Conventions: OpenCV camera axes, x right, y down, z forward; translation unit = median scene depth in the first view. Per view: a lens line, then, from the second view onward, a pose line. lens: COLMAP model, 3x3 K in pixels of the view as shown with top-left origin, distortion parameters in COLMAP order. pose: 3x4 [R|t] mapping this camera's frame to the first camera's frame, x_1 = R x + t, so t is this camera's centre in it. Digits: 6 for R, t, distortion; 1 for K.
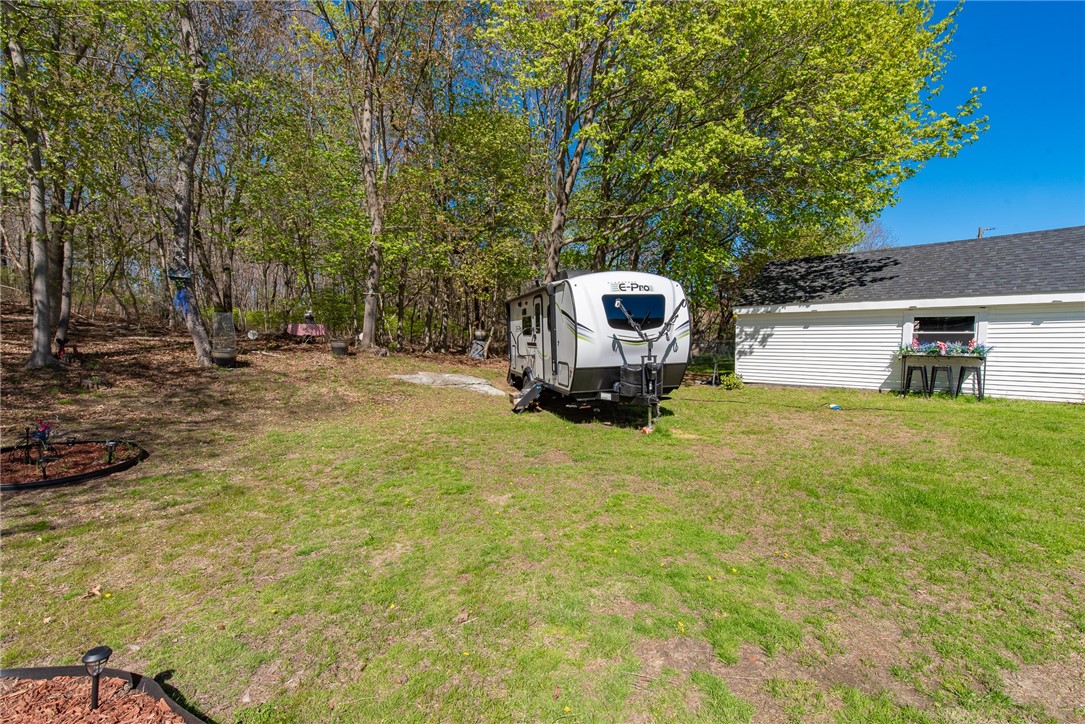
lens RADIAL K [[462.7, 0, 539.7], [0, 462.7, 361.6], [0, 0, 1]] dist [0.000294, -0.001448]
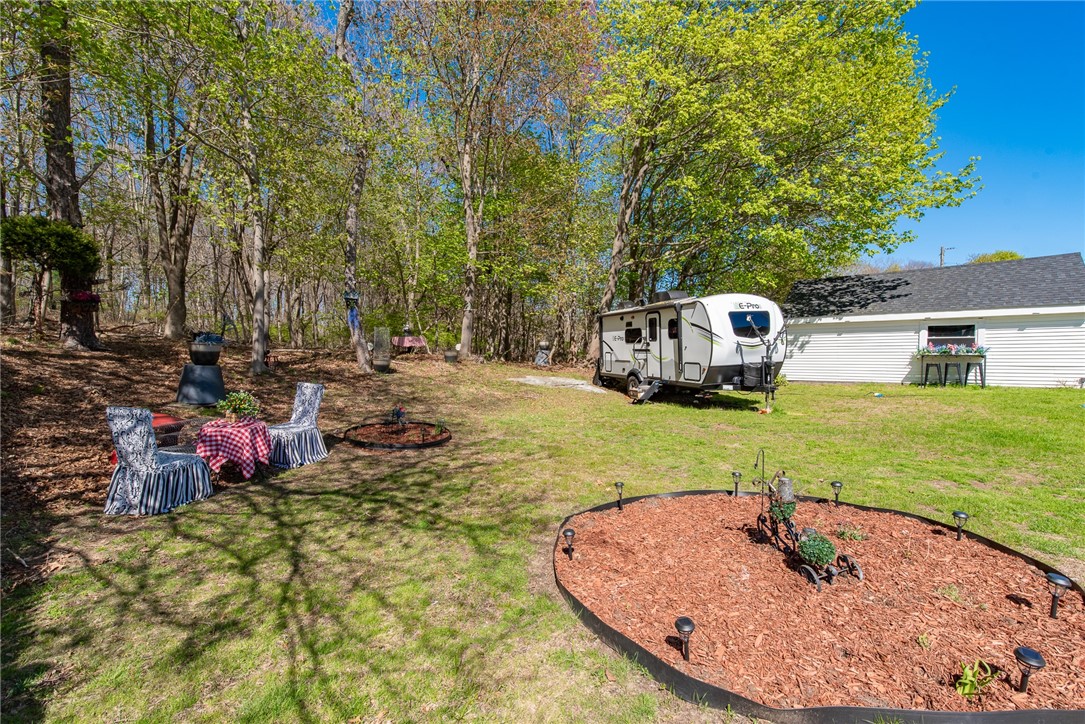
lens RADIAL K [[462.7, 0, 540.2], [0, 462.7, 363.3], [0, 0, 1]] dist [0.000294, -0.001448]
pose [[0.997952, -0.014263, 0.062356, -0.364349], [0.015550, 0.999675, -0.020192, 0.018399], [-0.062048, 0.021121, 0.997850, -0.227658]]
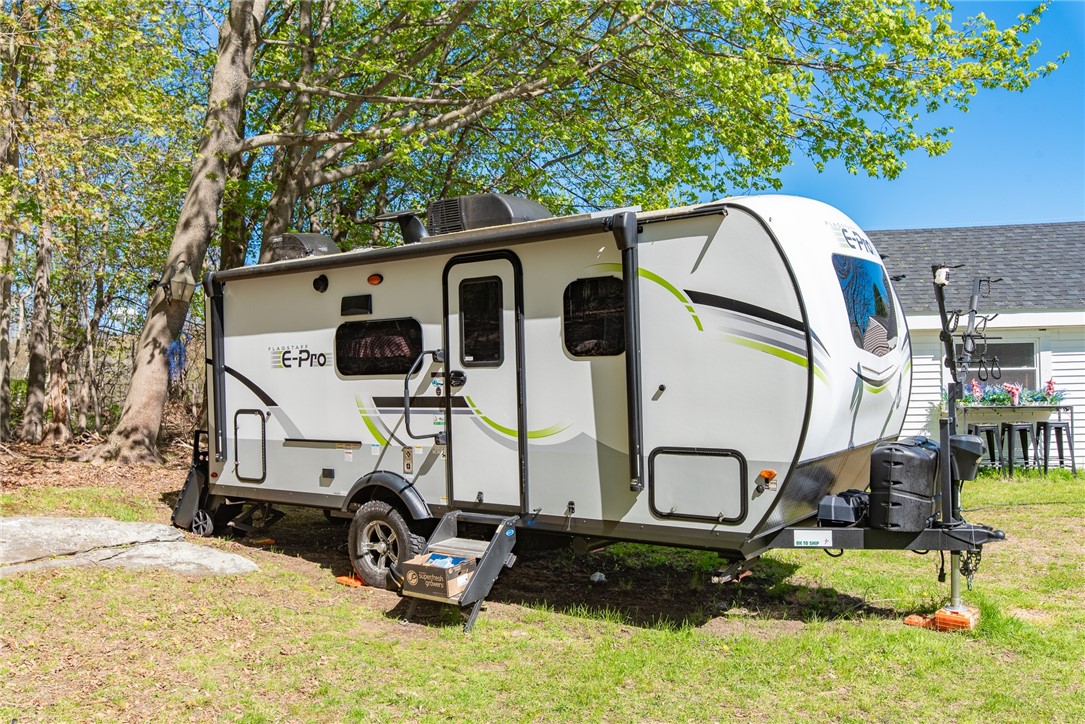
lens RADIAL K [[896.7, 0, 542.3], [0, 896.7, 365.5], [0, 0, 1]] dist [0.005078, -0.001992]
pose [[0.780335, 0.004455, 0.625346, -0.344197], [0.048375, 0.996548, -0.067464, -0.015646], [-0.623488, 0.082896, 0.777426, 0.442035]]
